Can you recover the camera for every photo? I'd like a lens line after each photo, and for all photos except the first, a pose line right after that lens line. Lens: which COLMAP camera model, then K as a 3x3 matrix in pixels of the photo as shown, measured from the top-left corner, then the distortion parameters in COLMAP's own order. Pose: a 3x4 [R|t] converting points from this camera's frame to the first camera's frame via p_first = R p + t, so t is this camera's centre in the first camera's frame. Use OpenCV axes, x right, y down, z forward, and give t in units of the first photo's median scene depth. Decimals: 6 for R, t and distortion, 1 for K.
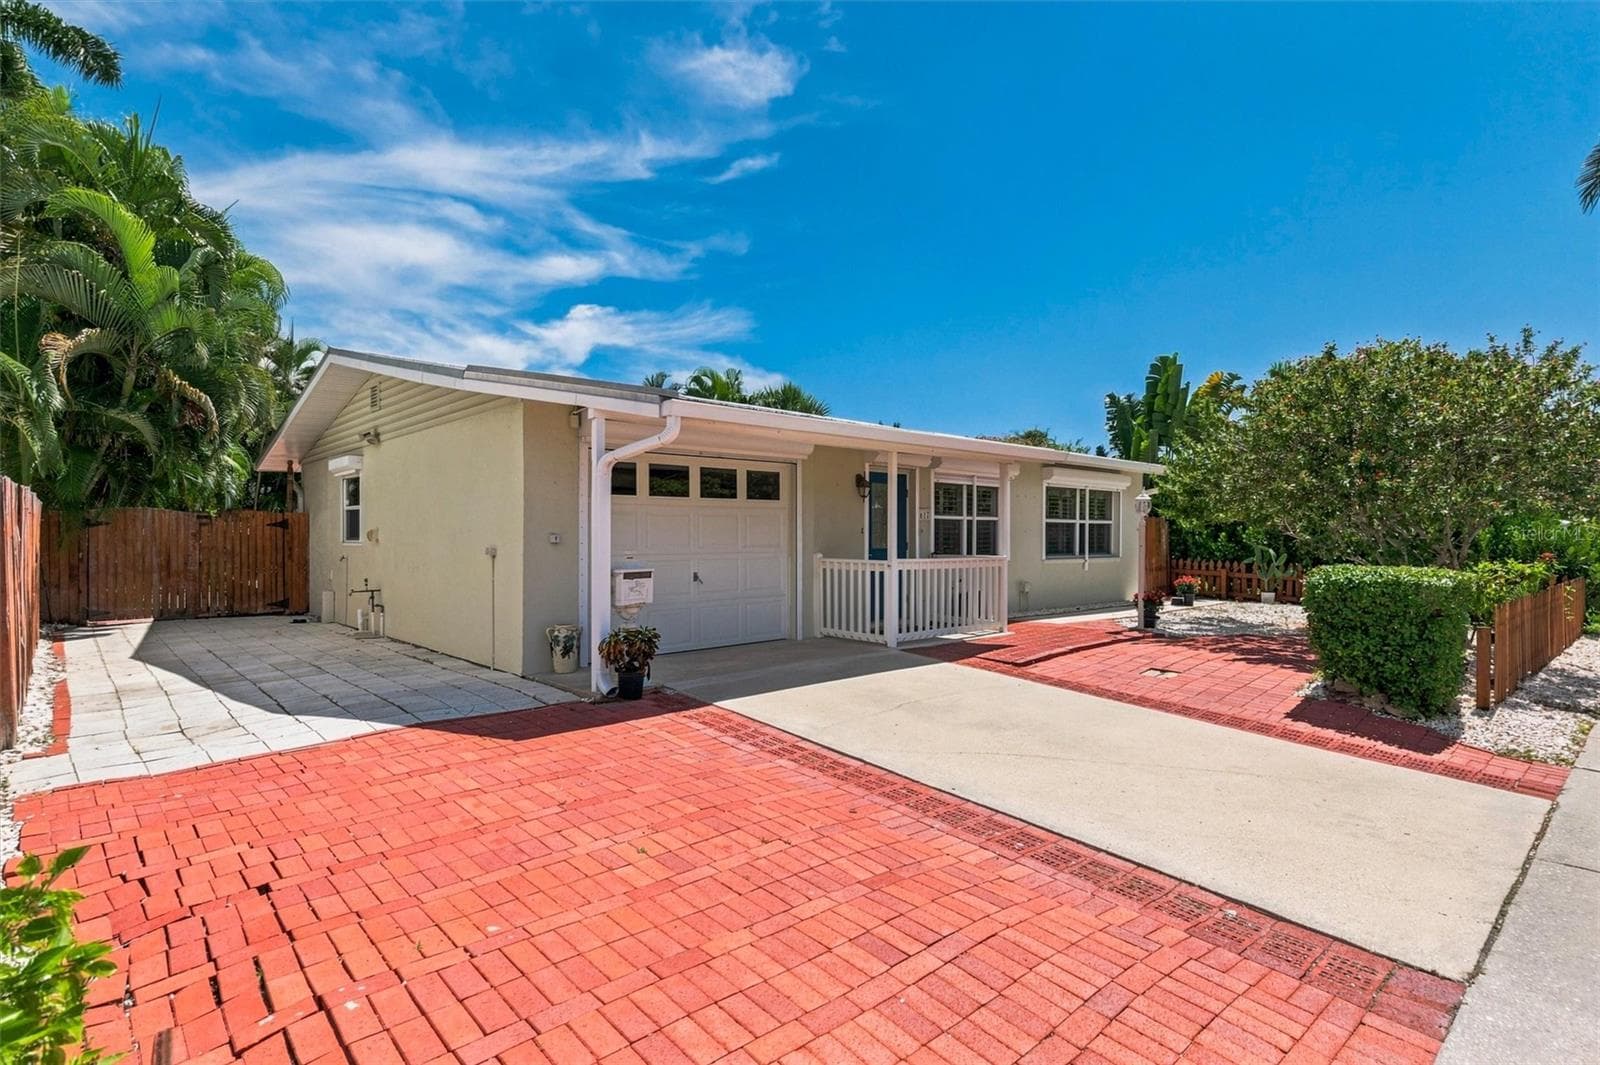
lens RADIAL K [[813.9, 0, 808.8], [0, 813.9, 555.1], [0, 0, 1]] dist [0.017401, -0.005052]
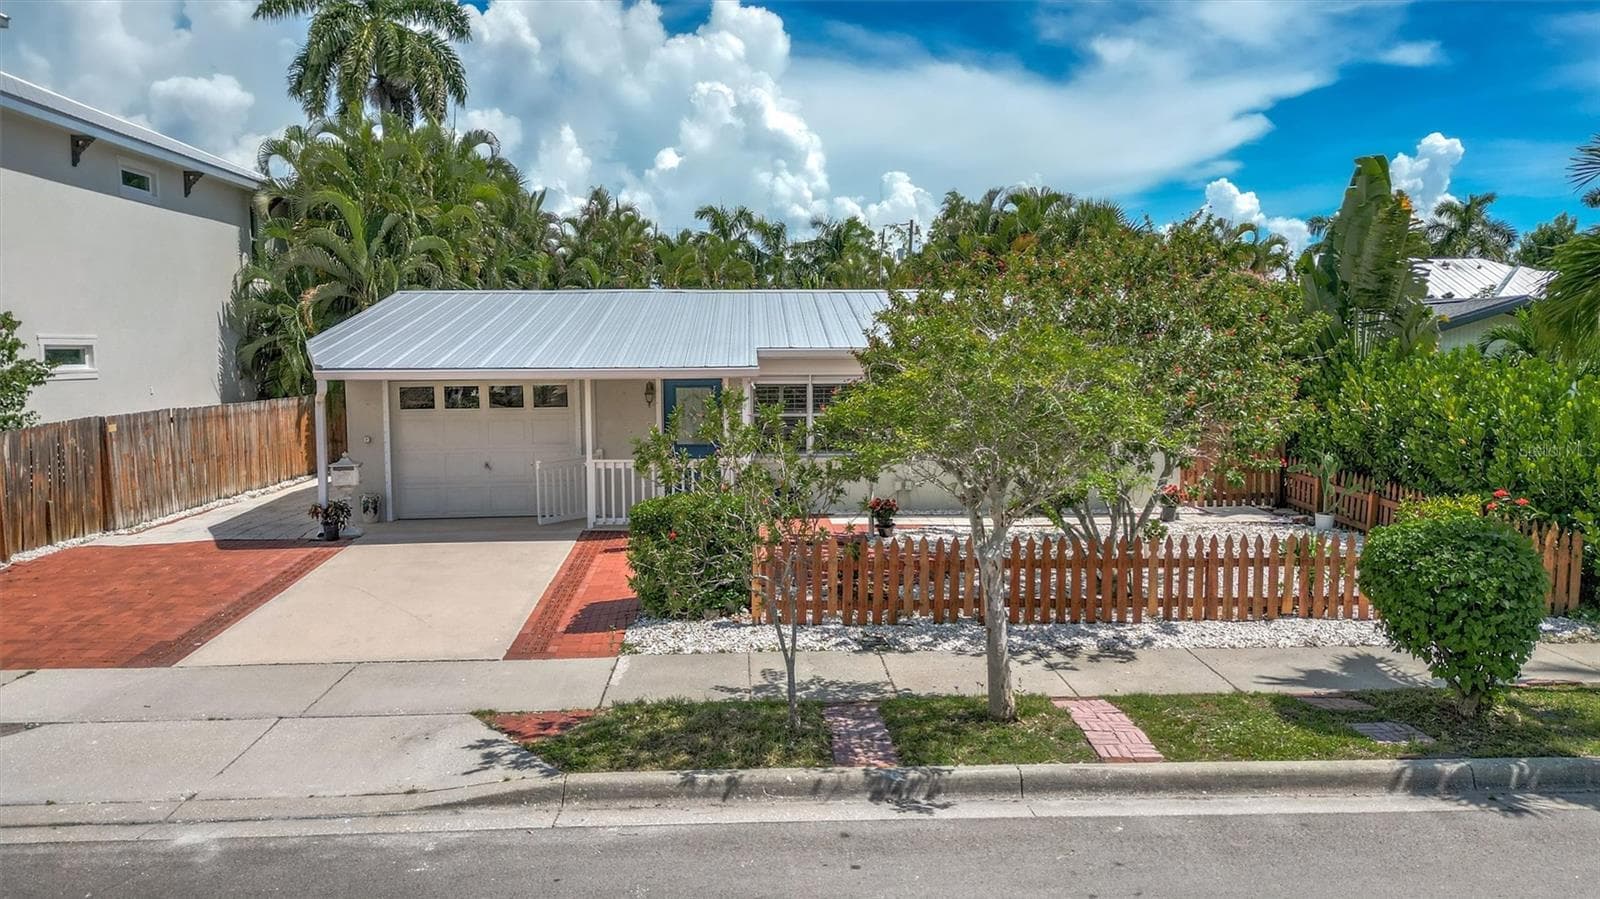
lens RADIAL K [[1217.7, 0, 845.2], [0, 1217.7, 441.4], [0, 0, 1]] dist [0.040199, -0.010714]
pose [[0.764333, 0.047829, -0.643046, 1.348791], [-0.007100, 0.997809, 0.065778, -0.125437], [0.644783, -0.045711, 0.762998, -0.162779]]
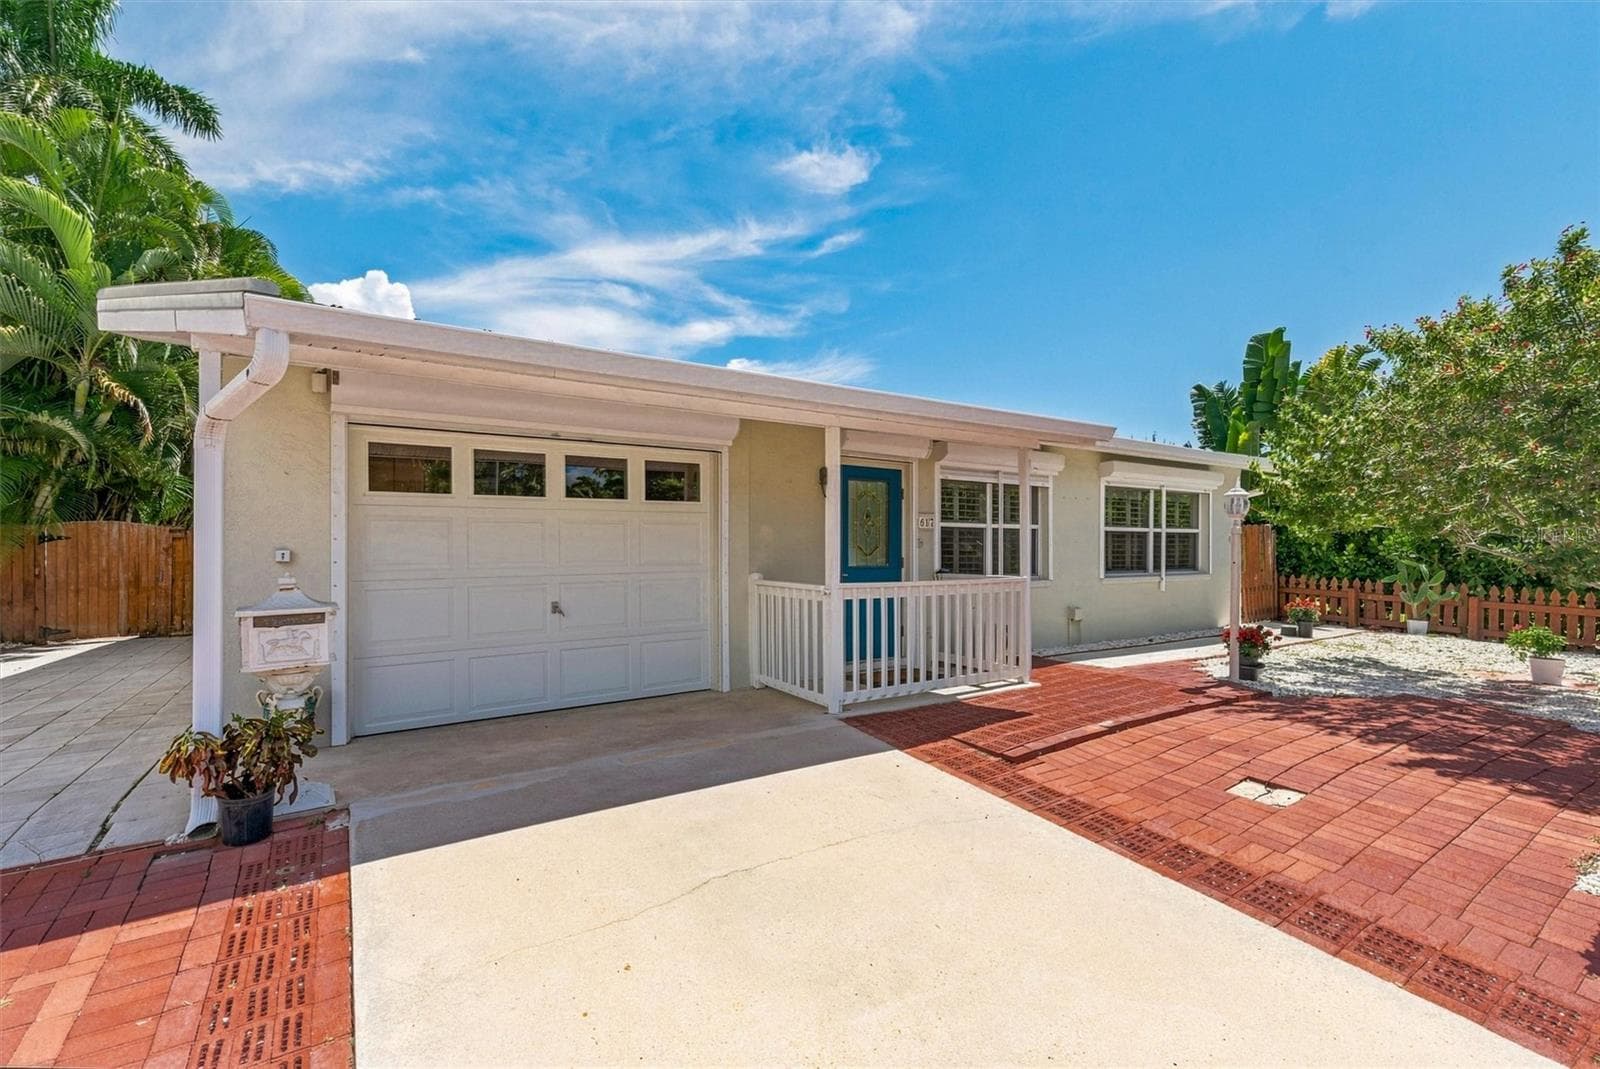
lens RADIAL K [[694.5, 0, 788.0], [0, 694.5, 539.4], [0, 0, 1]] dist [-0.002871, 0.003908]
pose [[0.982875, -0.006245, -0.184167, 0.140363], [-0.000740, 0.999284, -0.037834, -0.008163], [0.184271, 0.037322, 0.982167, 0.349016]]
